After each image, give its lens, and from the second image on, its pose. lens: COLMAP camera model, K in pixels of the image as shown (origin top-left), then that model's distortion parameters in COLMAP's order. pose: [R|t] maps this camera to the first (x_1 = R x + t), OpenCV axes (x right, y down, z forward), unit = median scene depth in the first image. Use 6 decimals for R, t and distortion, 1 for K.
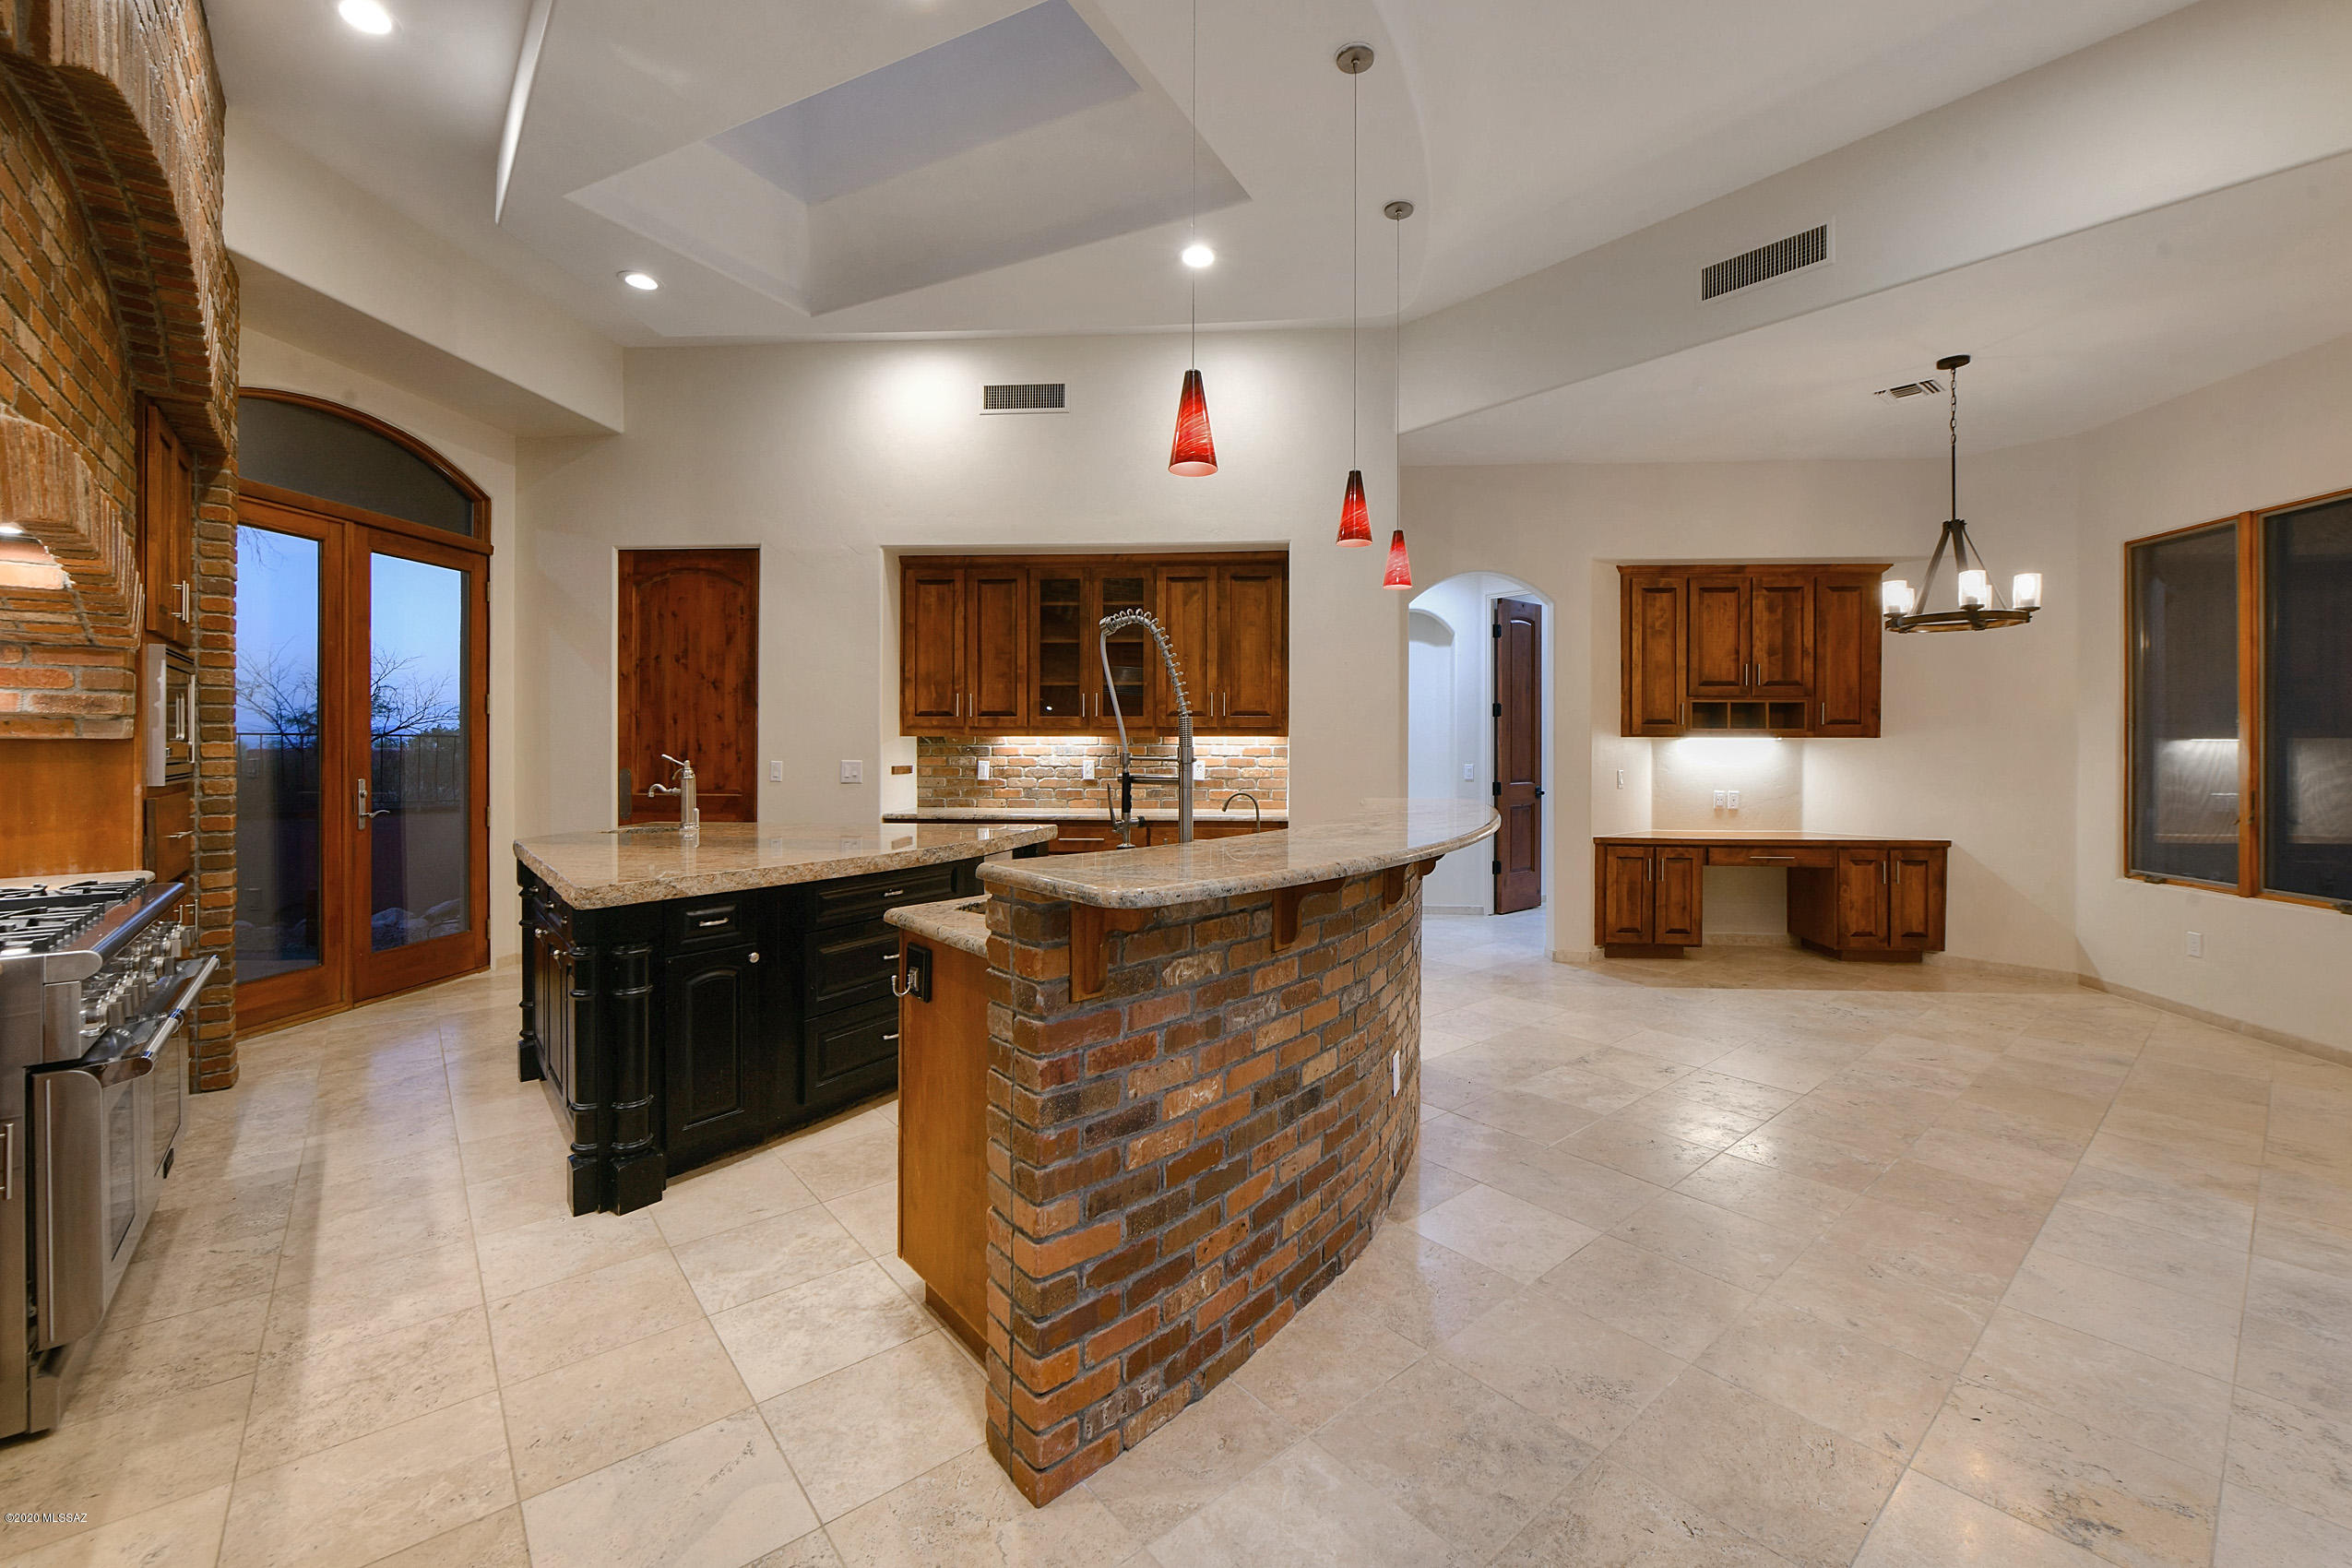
lens RADIAL K [[957.9, 0, 1190.5], [0, 957.9, 767.3], [0, 0, 1]] dist [-0.003073, -0.000378]
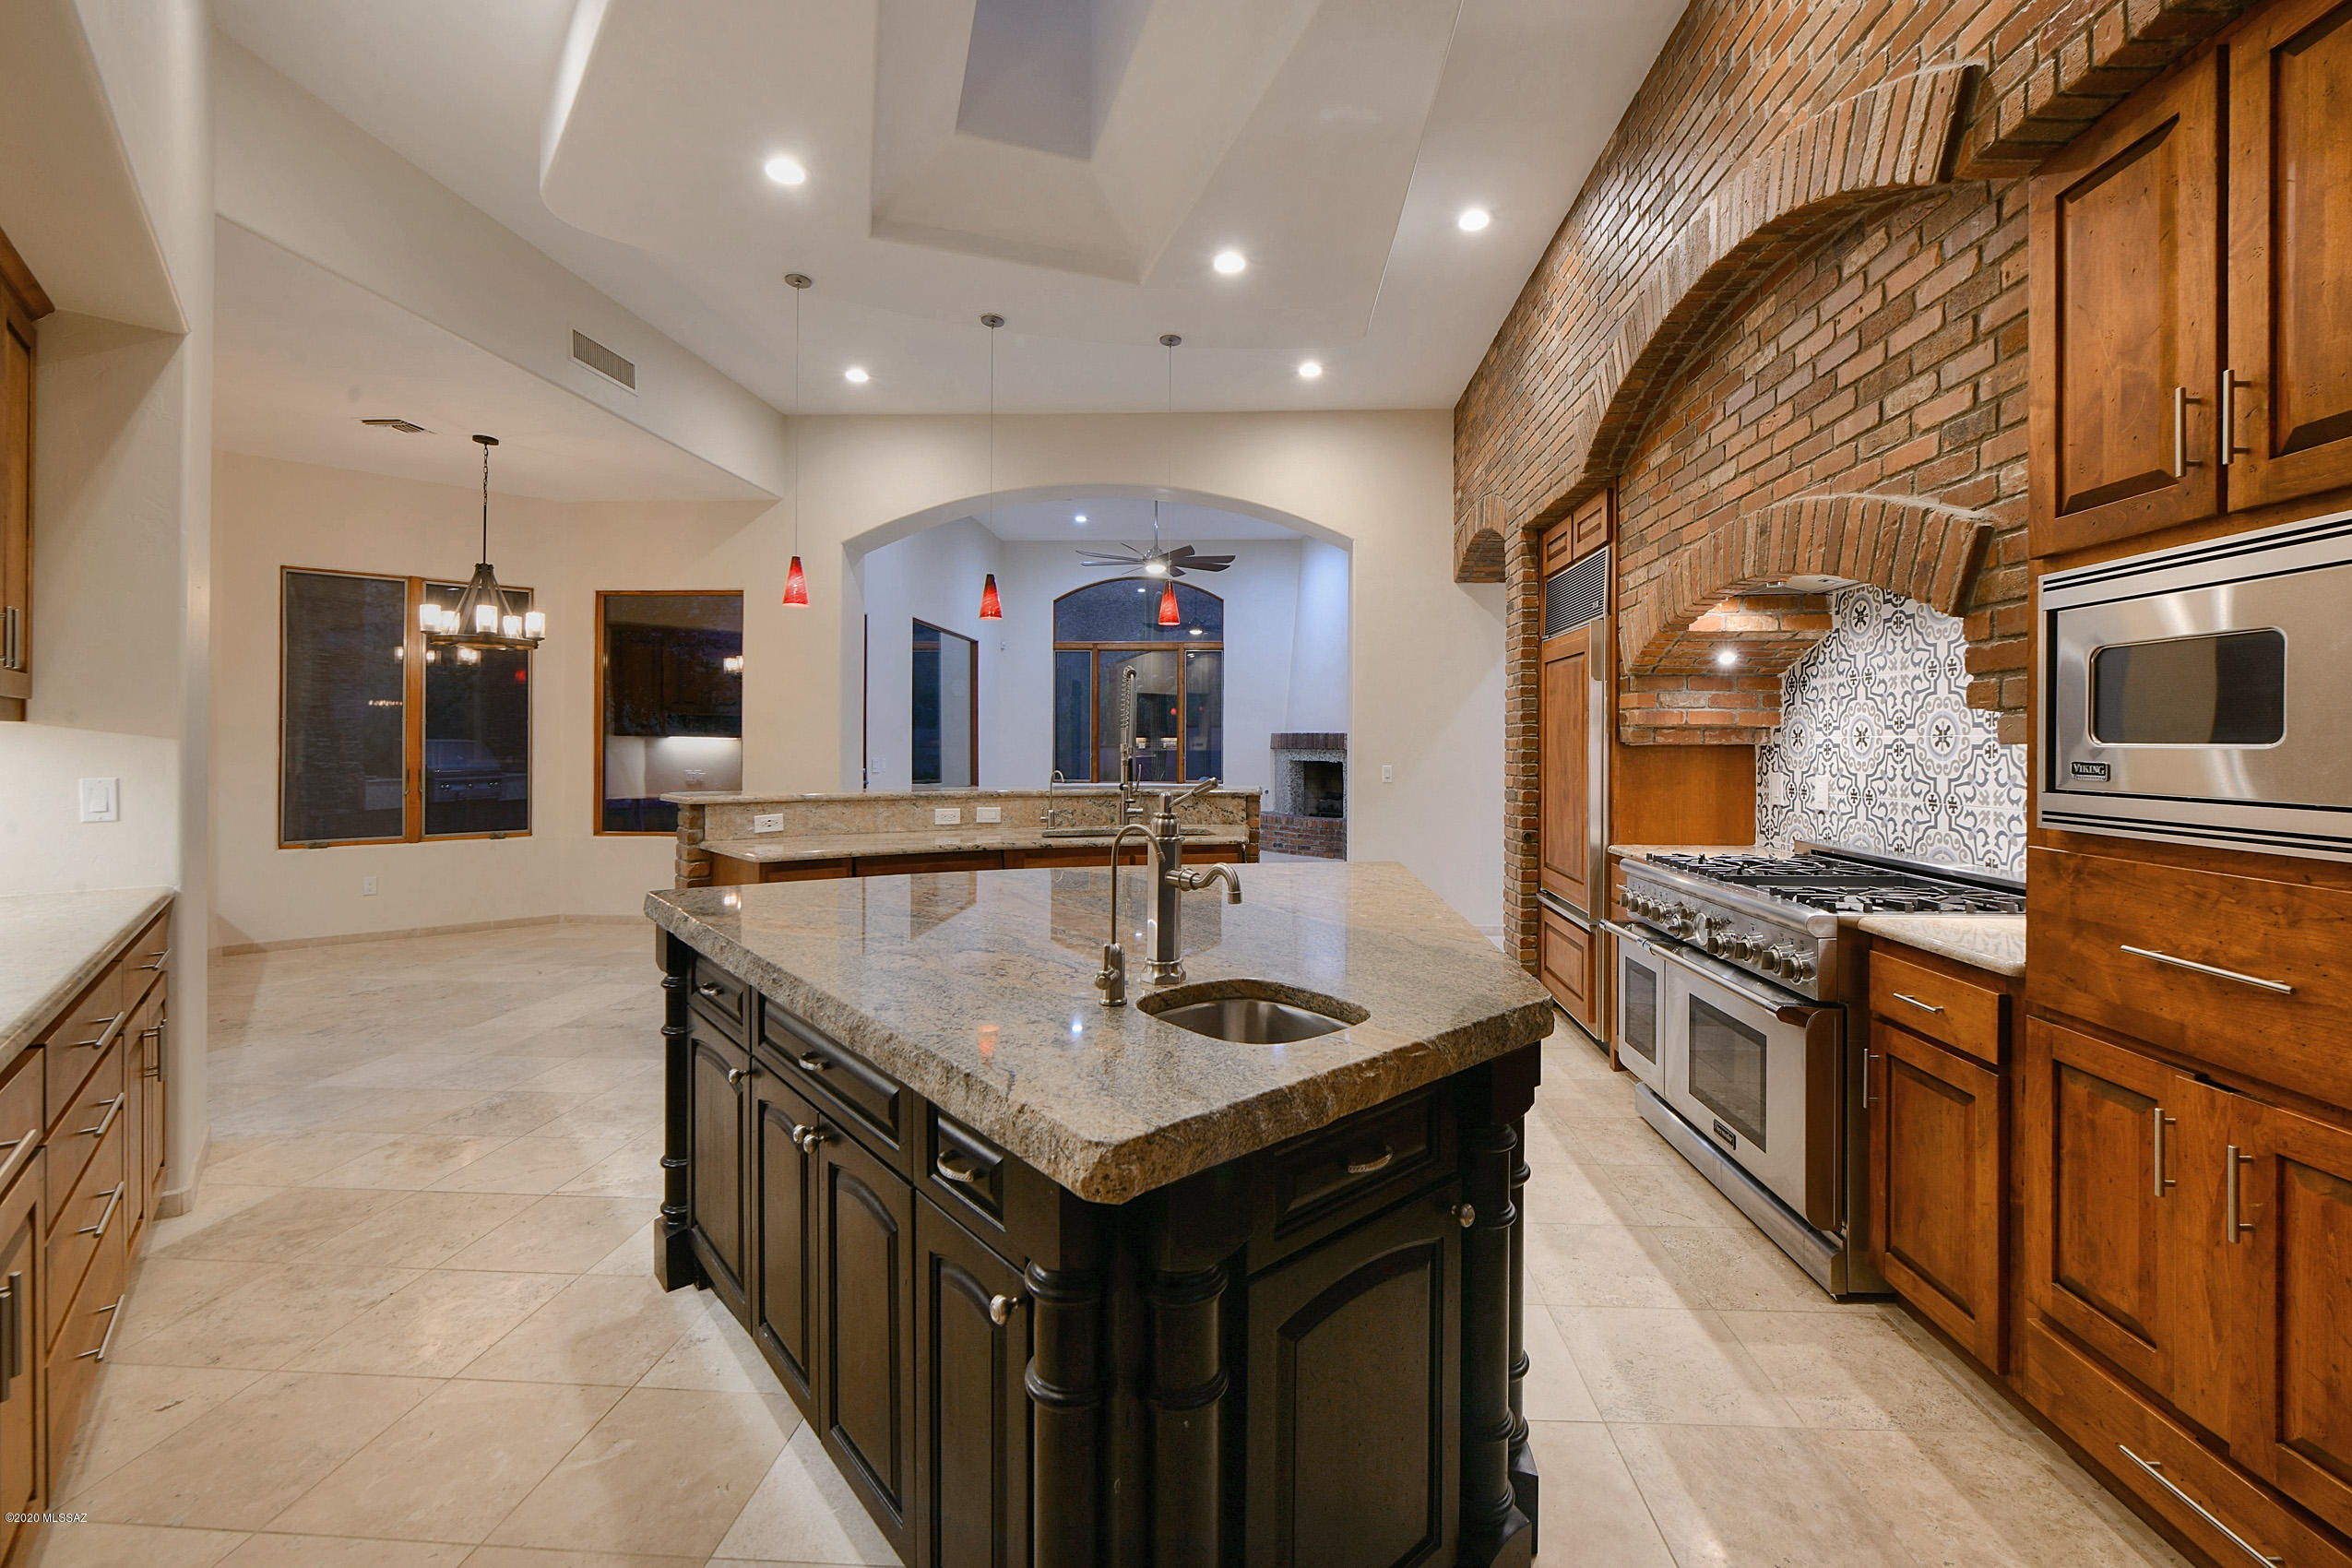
lens RADIAL K [[957.9, 0, 1190.5], [0, 957.9, 767.3], [0, 0, 1]] dist [-0.003073, -0.000378]
pose [[-0.721985, -0.026564, 0.691399, -0.591394], [0.013190, 0.998553, 0.052139, -0.024499], [-0.691783, 0.046763, -0.720590, 0.936414]]
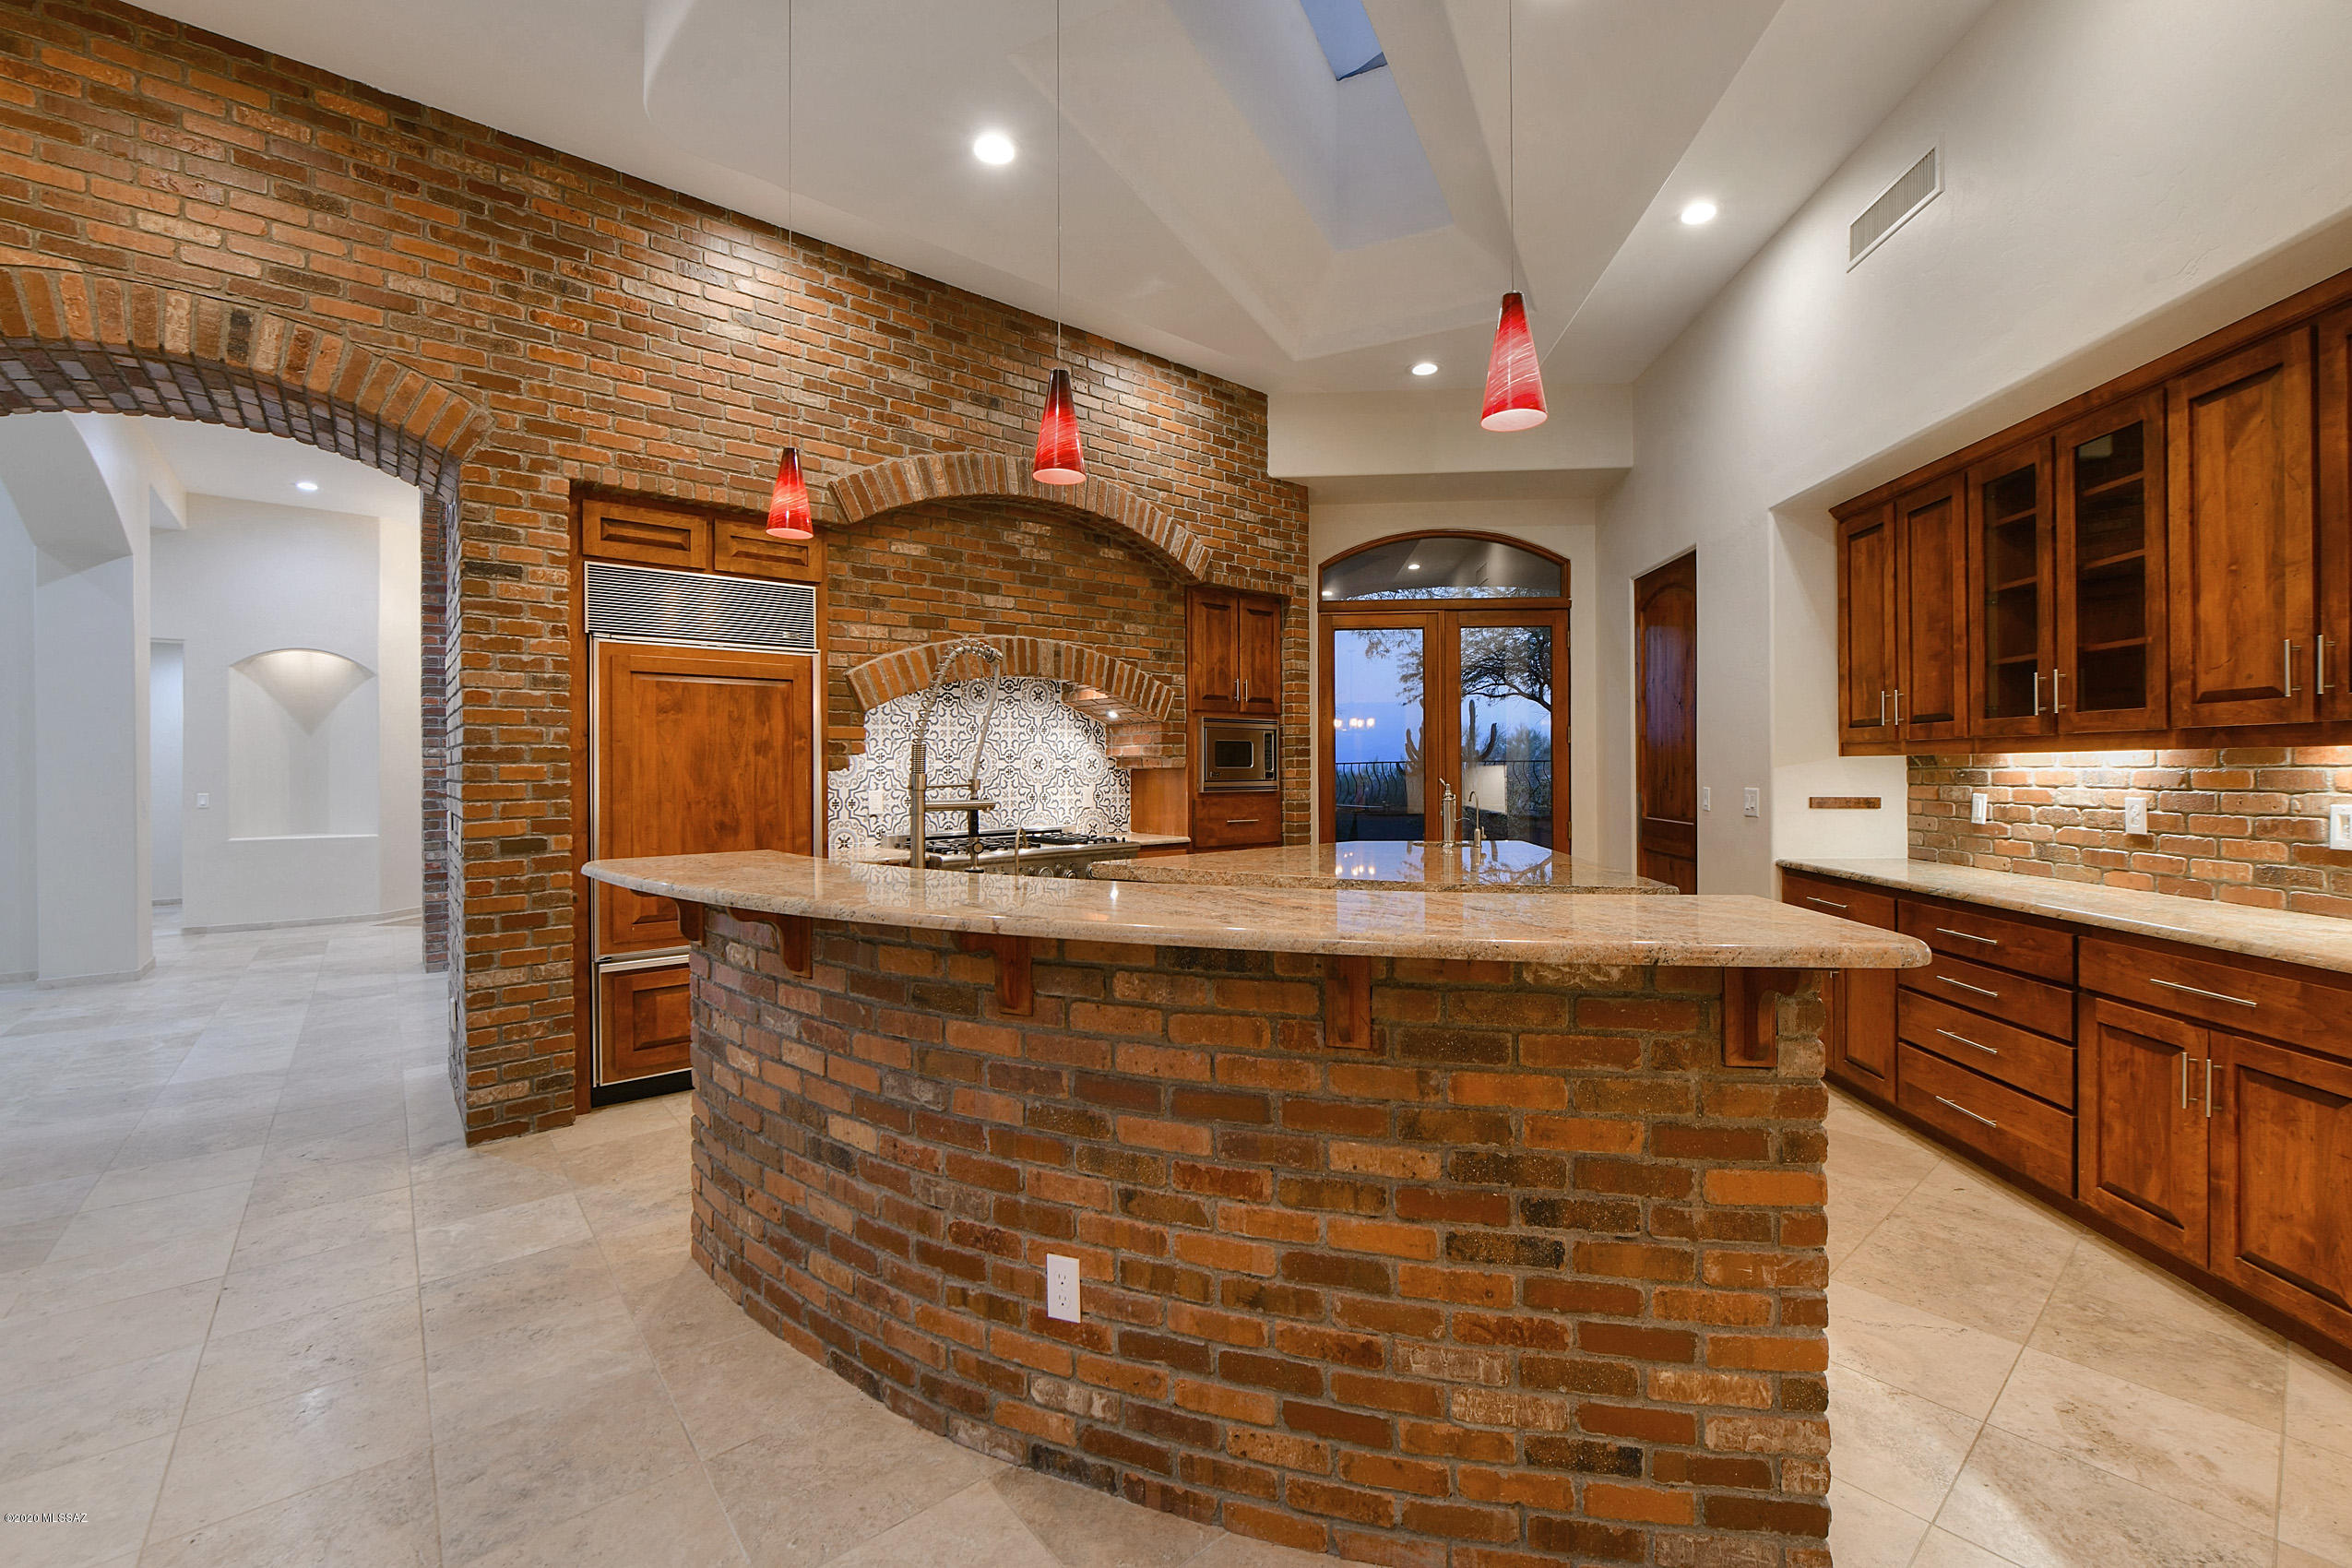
lens RADIAL K [[957.9, 0, 1190.5], [0, 957.9, 767.3], [0, 0, 1]] dist [-0.003073, -0.000378]
pose [[-0.008959, -0.003521, -0.999954, 0.429357], [-0.025955, 0.999658, -0.003287, -0.008784], [0.999623, 0.025924, -0.009047, 0.523178]]
